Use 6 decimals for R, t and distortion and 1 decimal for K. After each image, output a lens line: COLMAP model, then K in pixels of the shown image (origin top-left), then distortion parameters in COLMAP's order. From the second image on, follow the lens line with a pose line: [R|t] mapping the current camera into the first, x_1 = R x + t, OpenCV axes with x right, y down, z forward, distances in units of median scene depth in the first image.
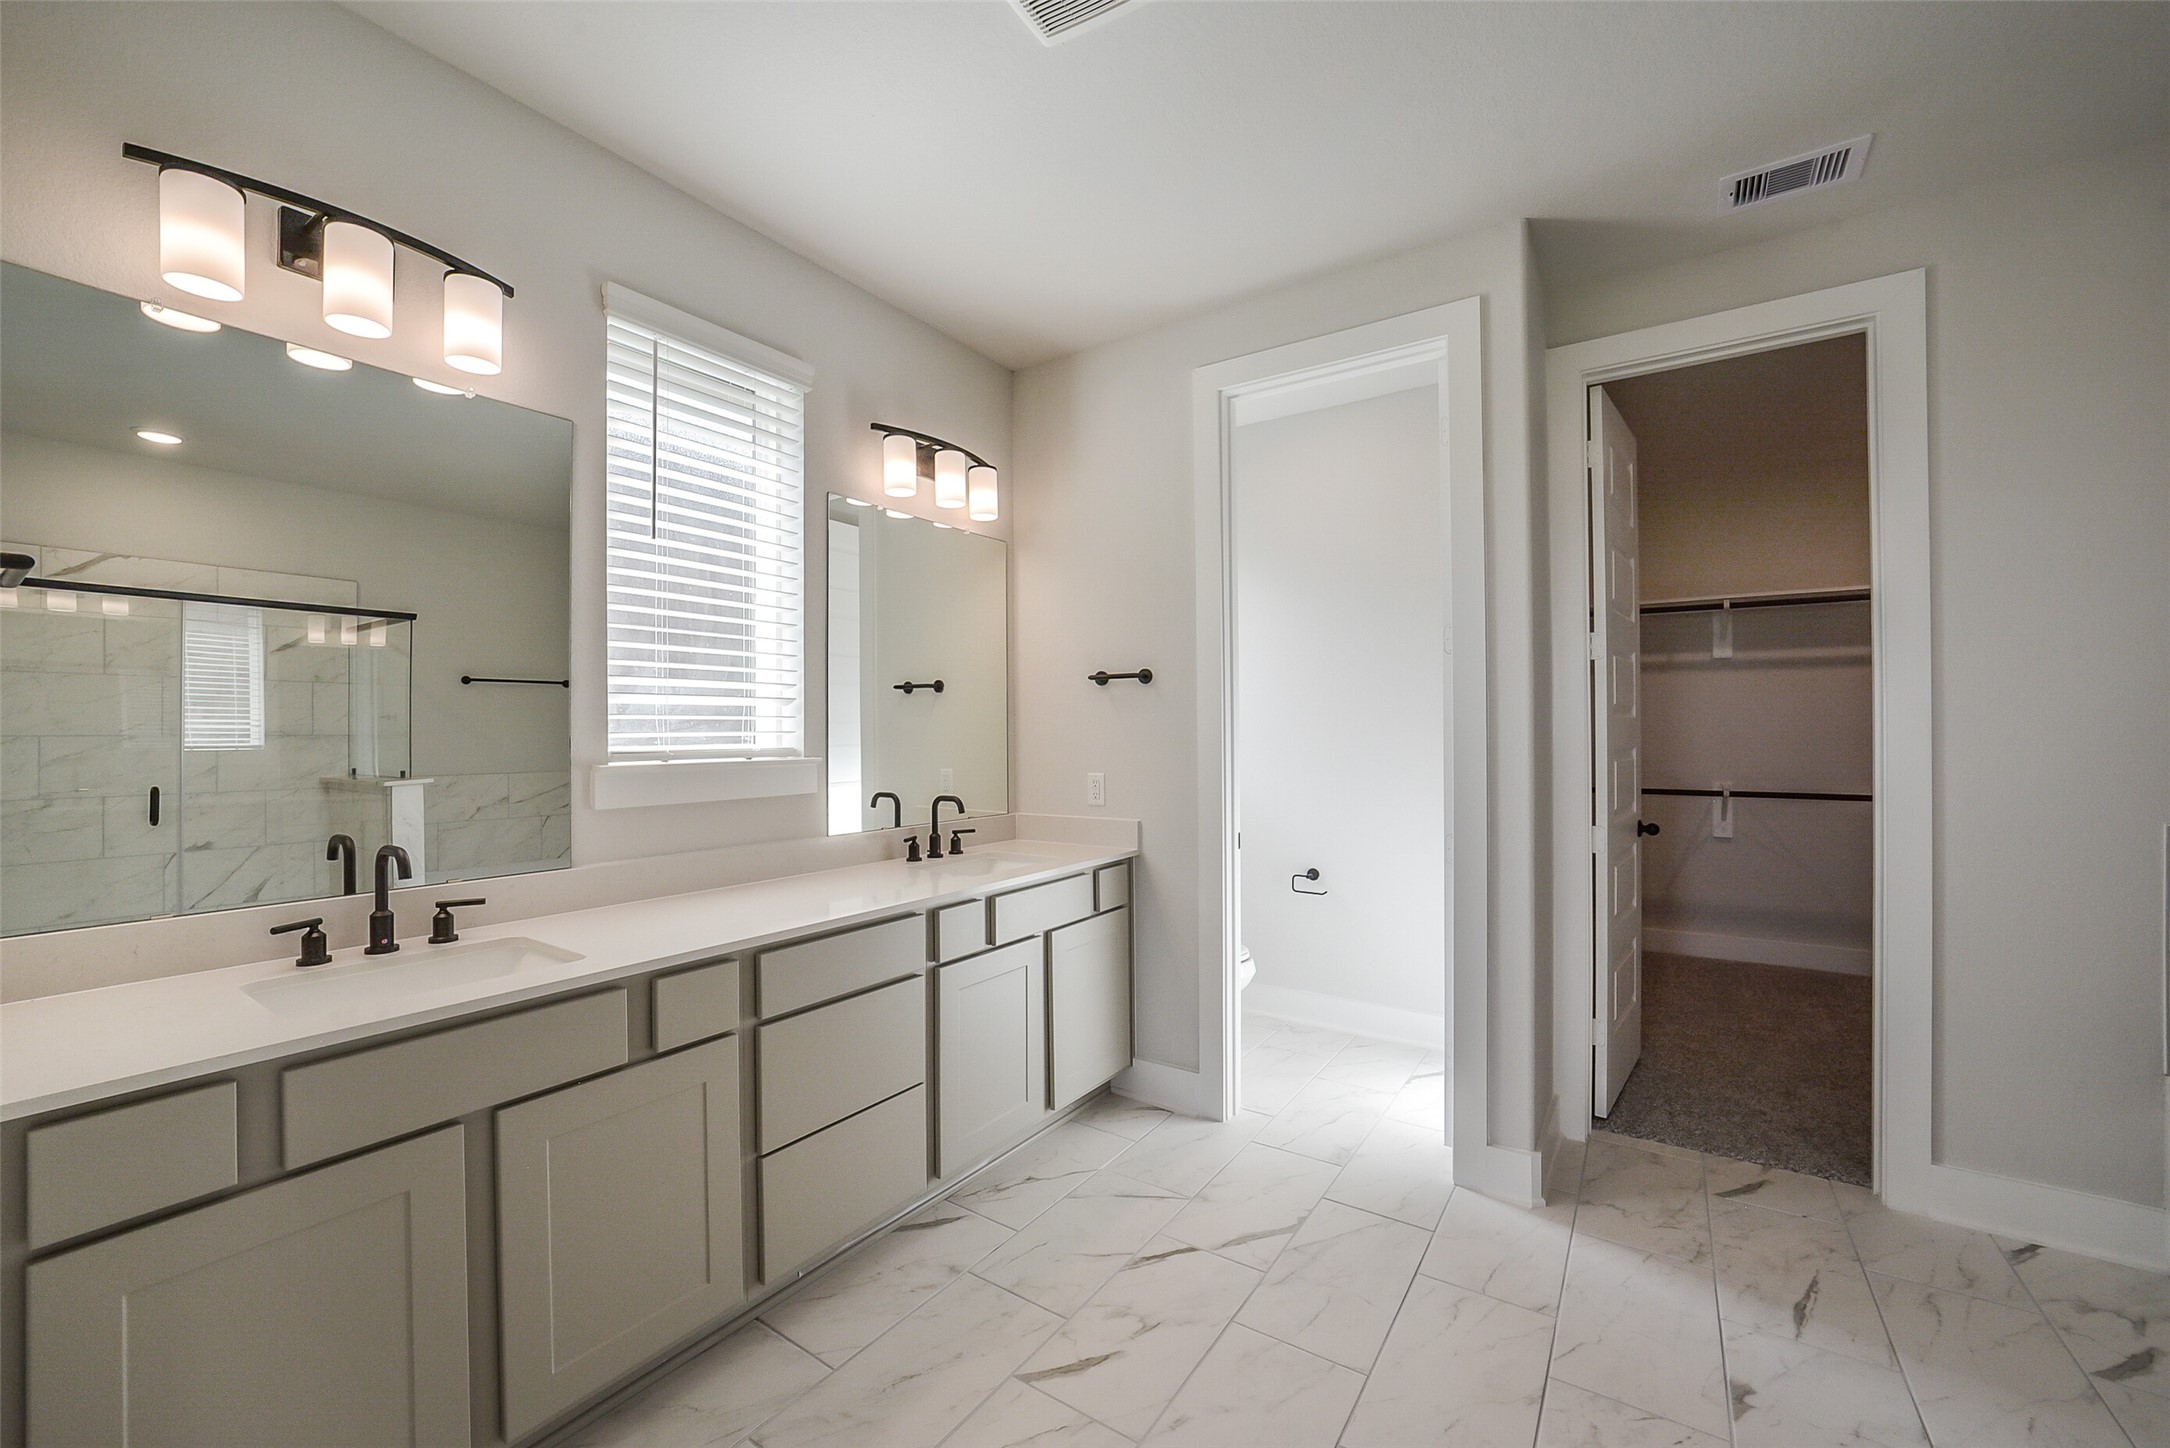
lens RADIAL K [[849.7, 0, 1086.8], [0, 849.7, 737.5], [0, 0, 1]] dist [-0.038257, 0.009343]
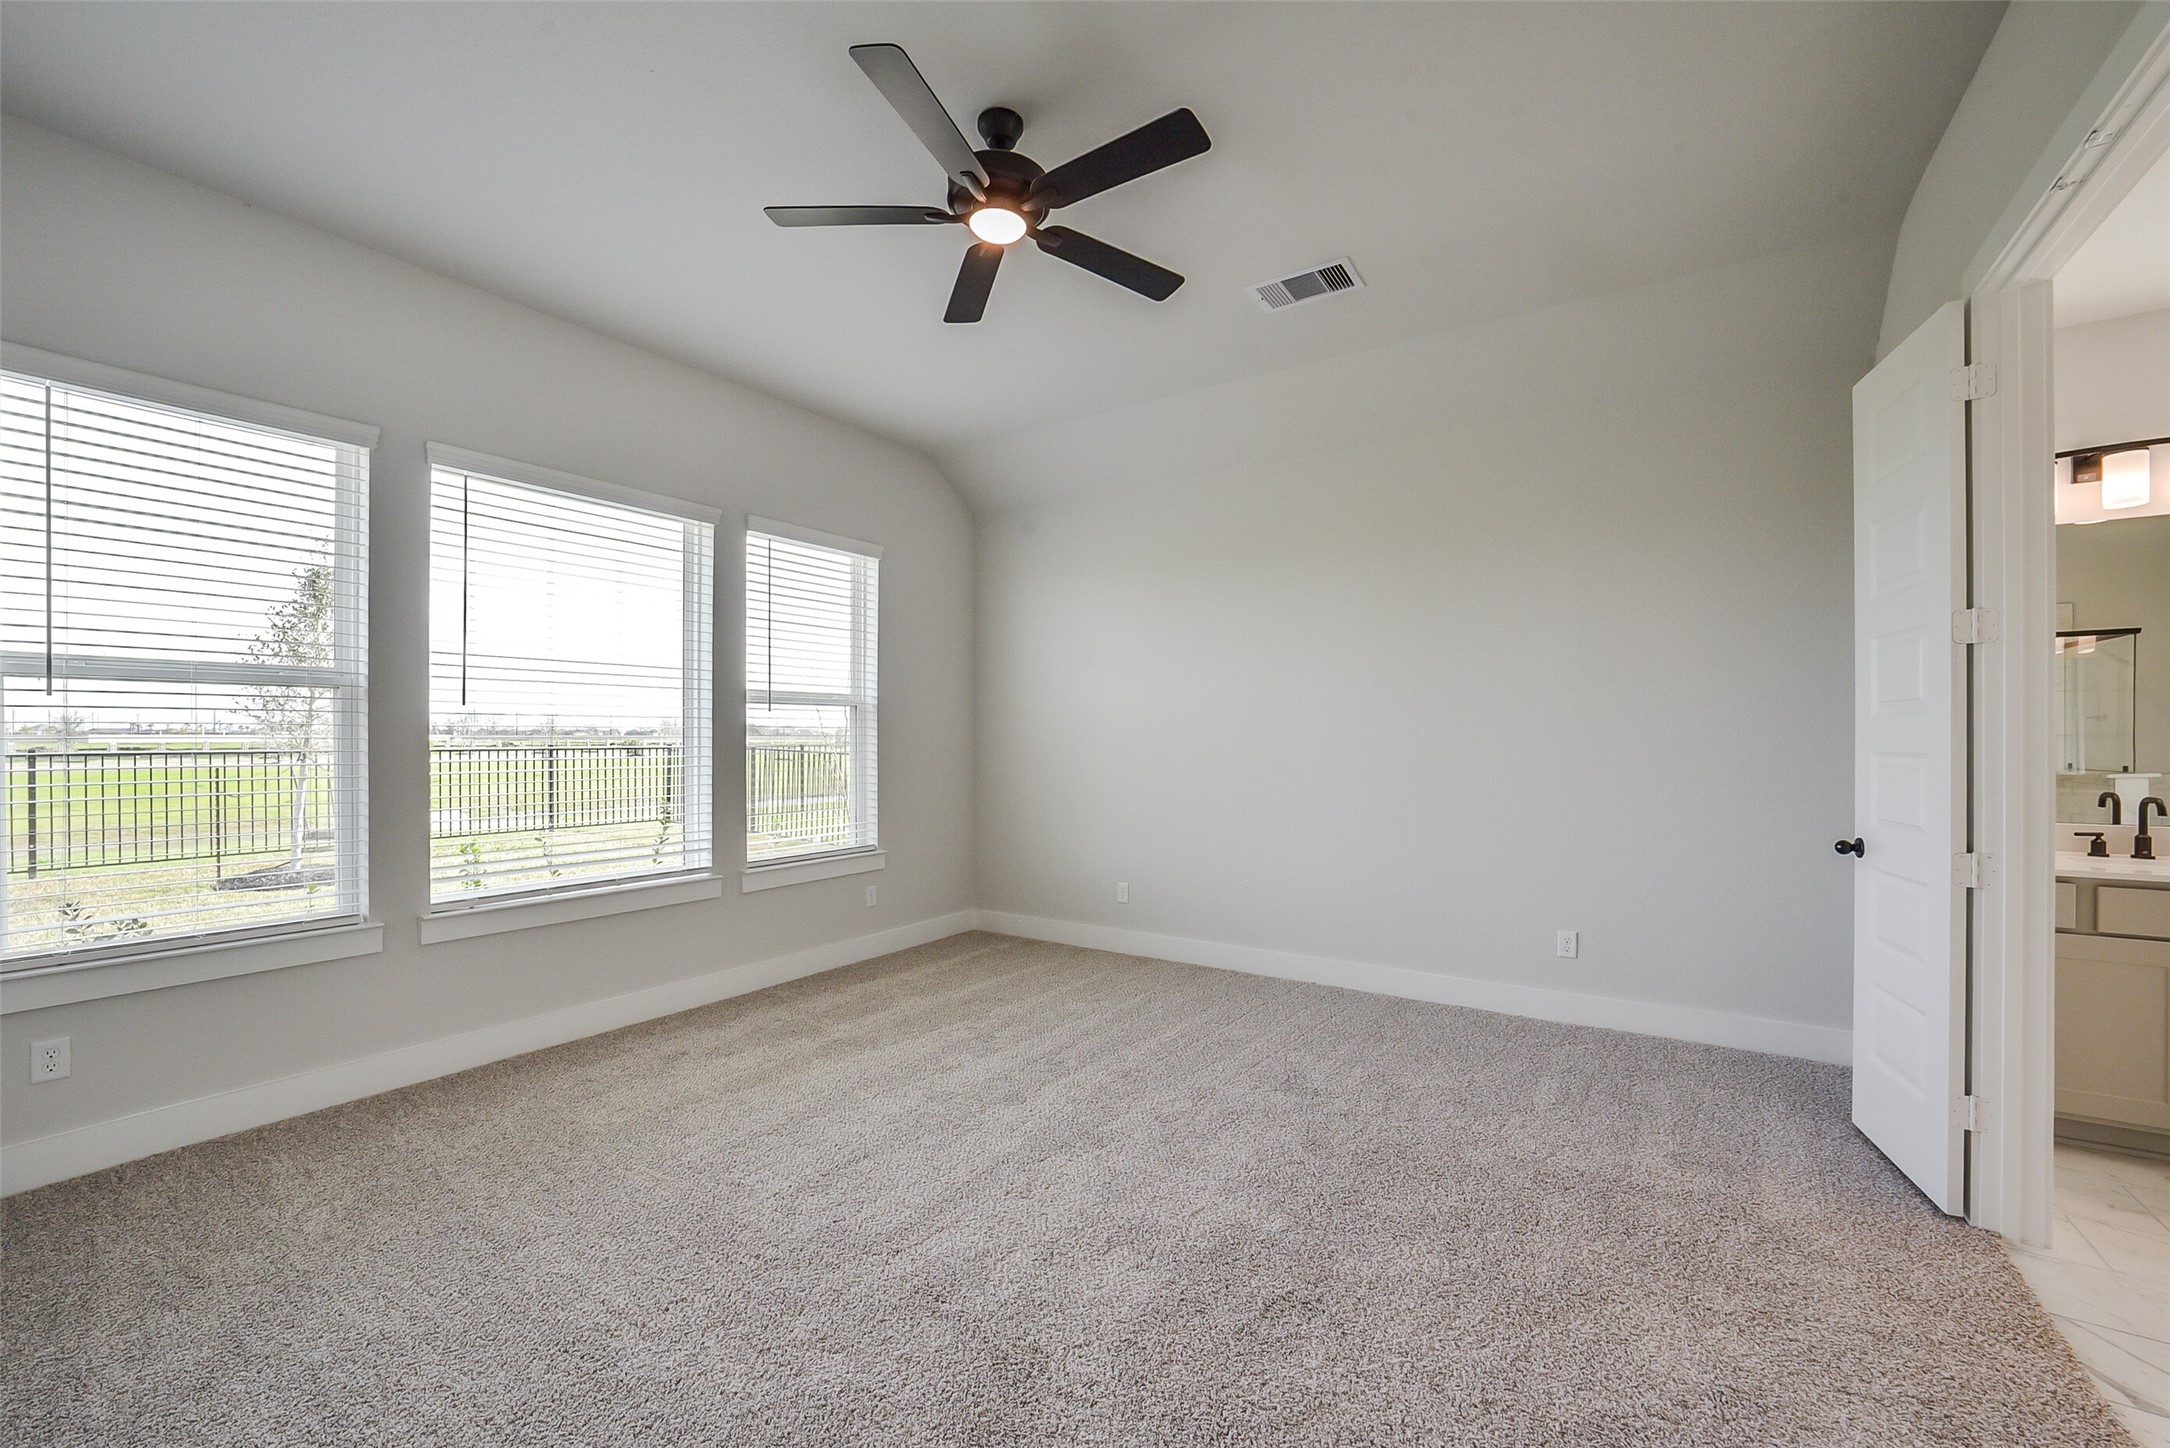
lens RADIAL K [[849.5, 0, 1089.4], [0, 849.5, 726.7], [0, 0, 1]] dist [-0.036877, 0.008546]
pose [[-0.001603, -0.002158, -0.999996, 0.879505], [-0.008665, 0.999960, -0.002144, 0.002555], [0.999961, 0.008662, -0.001622, -1.222881]]
